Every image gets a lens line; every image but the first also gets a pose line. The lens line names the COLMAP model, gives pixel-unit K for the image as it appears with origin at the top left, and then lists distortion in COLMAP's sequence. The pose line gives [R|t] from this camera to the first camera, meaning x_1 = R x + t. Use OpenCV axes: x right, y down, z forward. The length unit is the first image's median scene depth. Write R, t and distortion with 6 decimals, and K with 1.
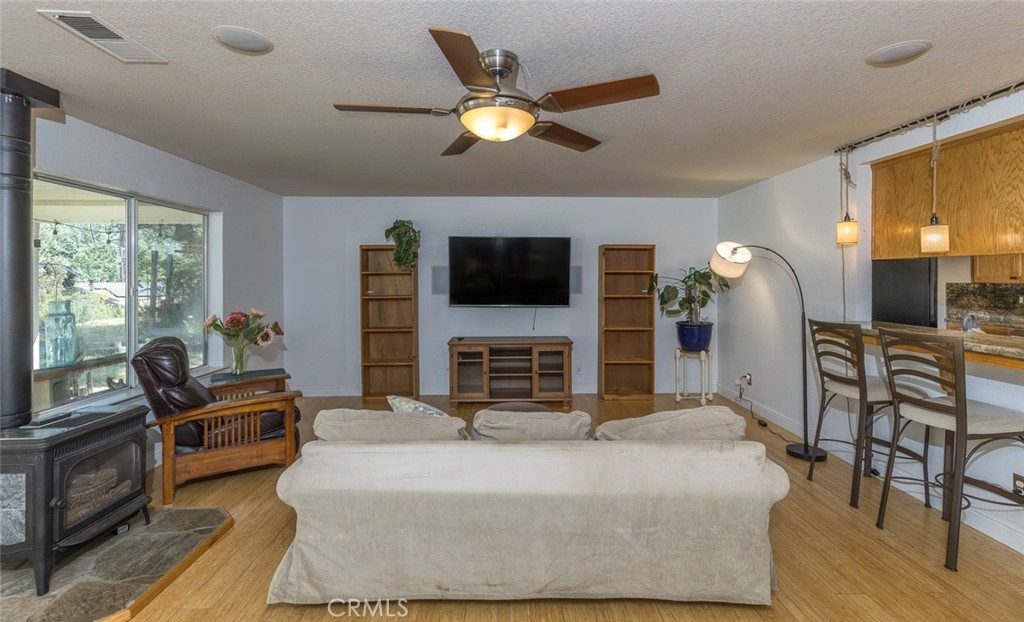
lens RADIAL K [[470.2, 0, 511.2], [0, 470.2, 307.0], [0, 0, 1]] dist [0.014801, -0.000531]
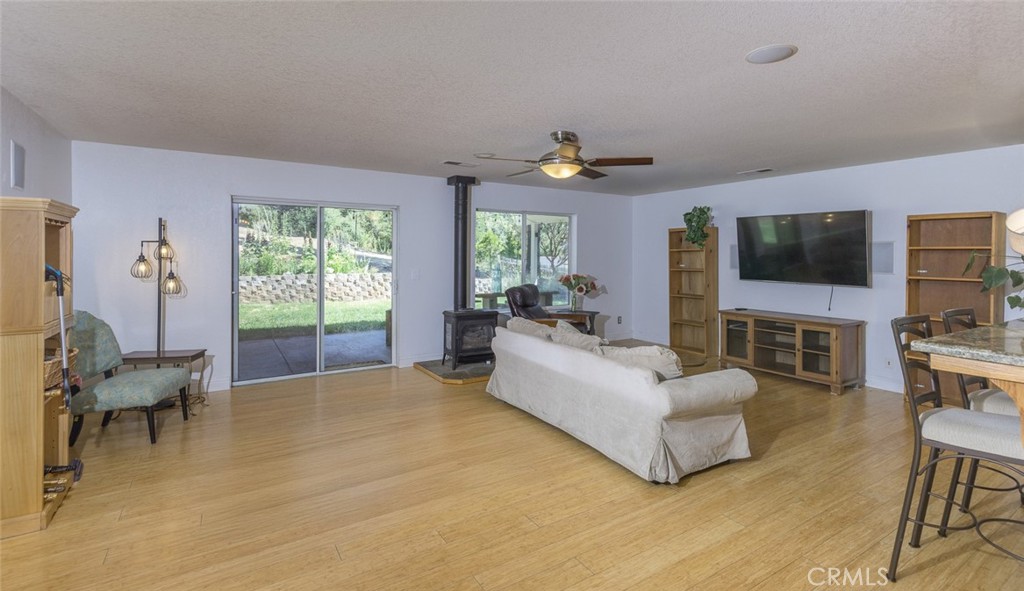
lens RADIAL K [[474.5, 0, 512.0], [0, 474.5, 296.4], [0, 0, 1]] dist [0.005672, 0.000284]
pose [[0.511462, 0.084472, -0.855144, 0.597698], [-0.061021, 0.996215, 0.061911, 0.000280], [0.857137, 0.020517, 0.514680, -0.045273]]
